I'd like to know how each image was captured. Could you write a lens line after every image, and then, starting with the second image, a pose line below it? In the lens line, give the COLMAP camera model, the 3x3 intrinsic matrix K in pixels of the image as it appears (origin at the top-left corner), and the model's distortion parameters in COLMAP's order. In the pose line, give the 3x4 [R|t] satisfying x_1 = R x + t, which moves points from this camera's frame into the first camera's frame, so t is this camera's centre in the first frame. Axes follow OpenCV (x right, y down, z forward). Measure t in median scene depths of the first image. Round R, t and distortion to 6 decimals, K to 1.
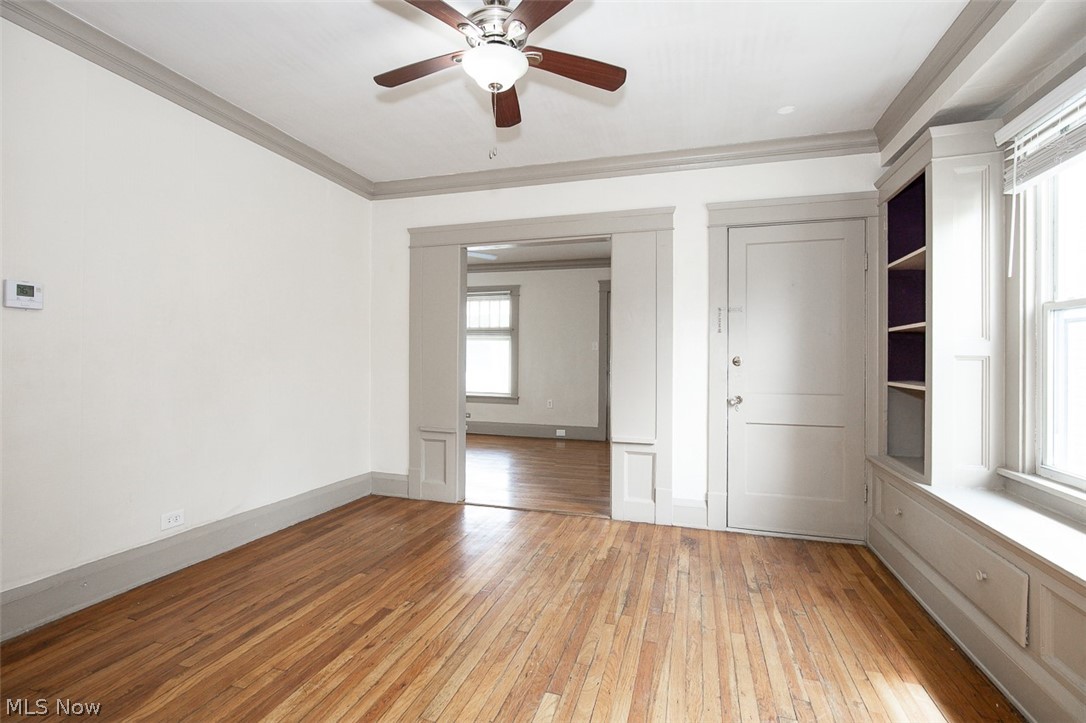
lens RADIAL K [[498.8, 0, 543.0], [0, 498.8, 361.5], [0, 0, 1]] dist [-0.001973, 0.000507]
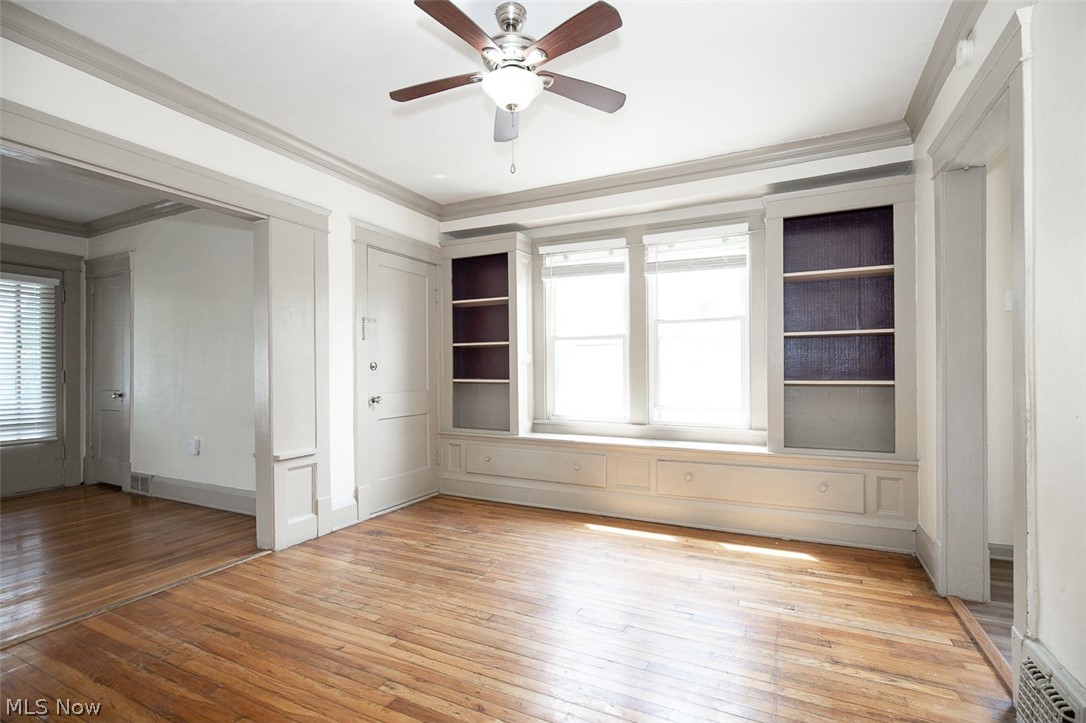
lens RADIAL K [[503.0, 0, 523.3], [0, 503.0, 374.4], [0, 0, 1]] dist [0.000203, 0.000561]
pose [[0.182421, -0.016705, 0.983079, -0.666048], [0.010081, 0.999835, 0.015119, 0.004253], [-0.983169, 0.007152, 0.182559, 0.450397]]
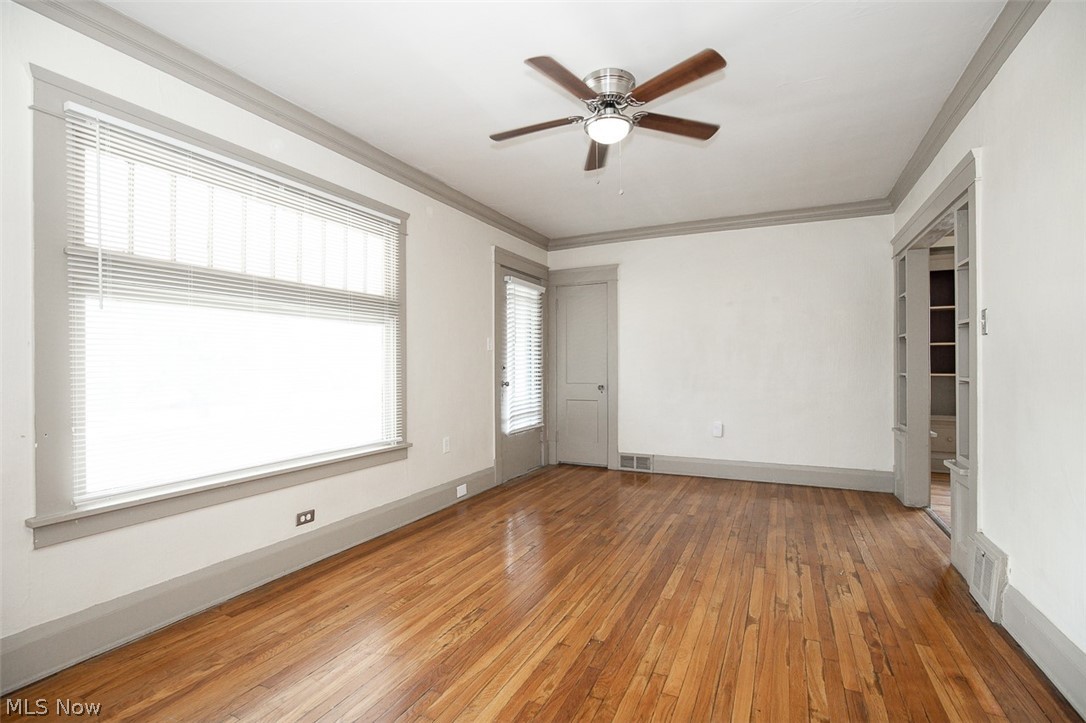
lens RADIAL K [[498.8, 0, 543.0], [0, 498.8, 361.5], [0, 0, 1]] dist [-0.001973, 0.000507]
pose [[0.156873, -0.003401, 0.987613, -1.142420], [0.008144, 0.999965, 0.002150, -0.018076], [-0.987585, 0.007706, 0.156895, 1.782493]]
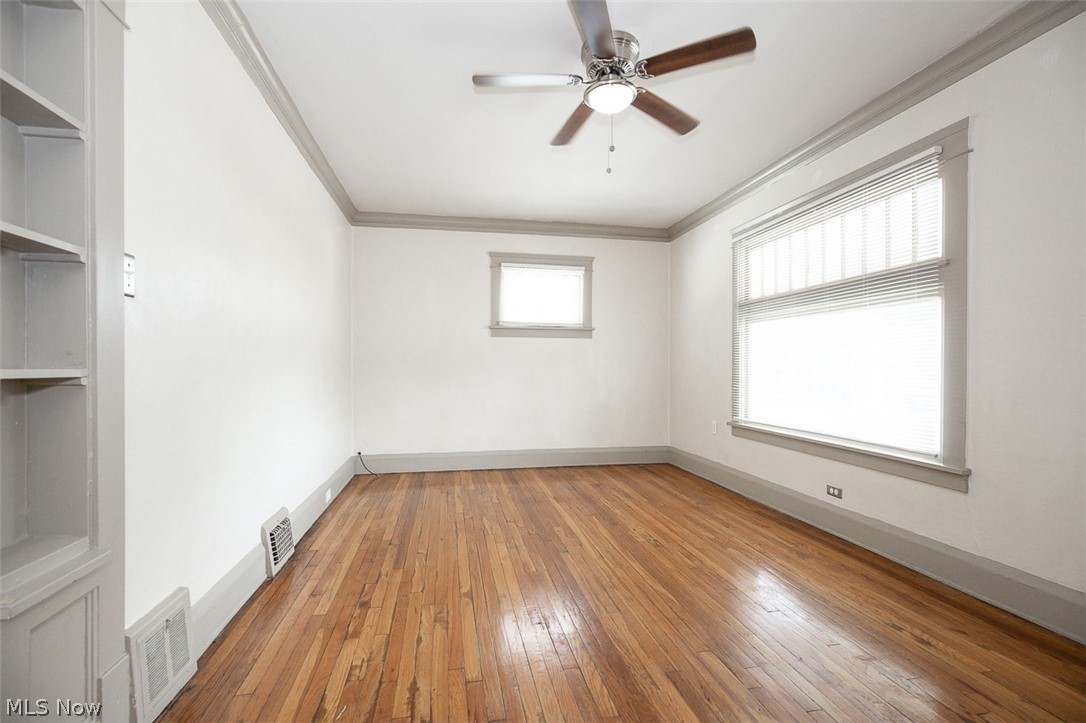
lens RADIAL K [[498.8, 0, 543.0], [0, 498.8, 361.5], [0, 0, 1]] dist [-0.001973, 0.000507]
pose [[0.465888, -0.018216, -0.884656, 0.238144], [0.001497, 0.999803, -0.019798, 0.018162], [0.884842, 0.007899, 0.465824, 1.377768]]
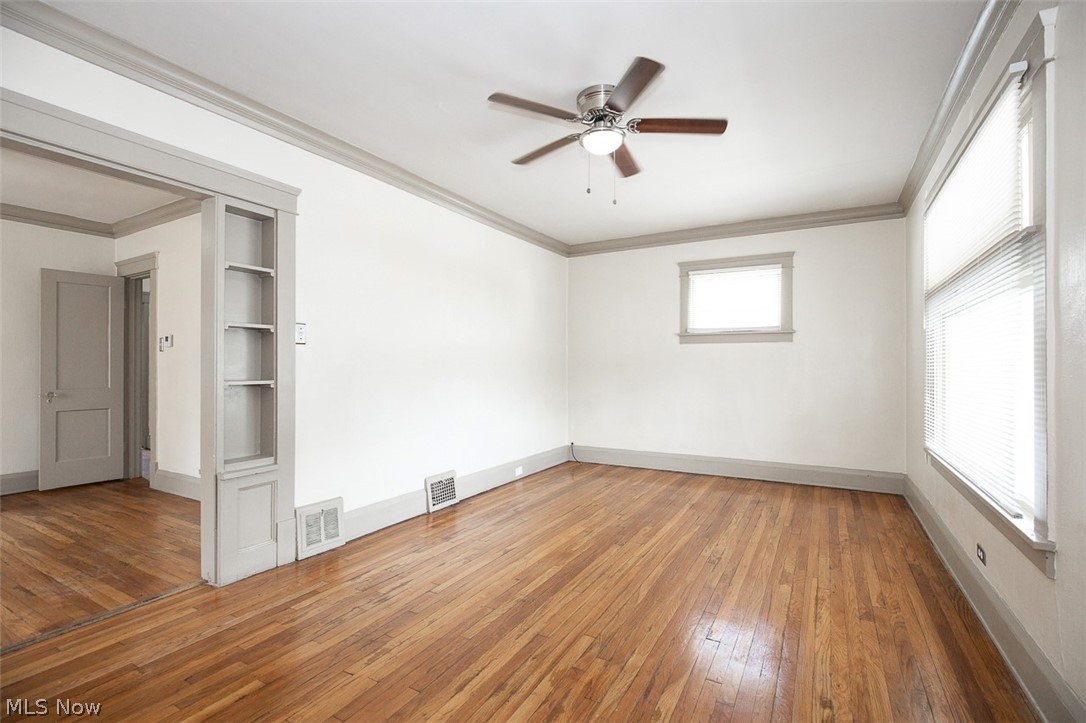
lens RADIAL K [[496.4, 0, 543.0], [0, 496.4, 361.5], [0, 0, 1]] dist [-0.005374, -0.000219]
pose [[-0.222247, -0.019165, -0.974802, 0.452481], [-0.002898, 0.999815, -0.018996, -0.002105], [0.974986, -0.001397, -0.222261, 1.885944]]
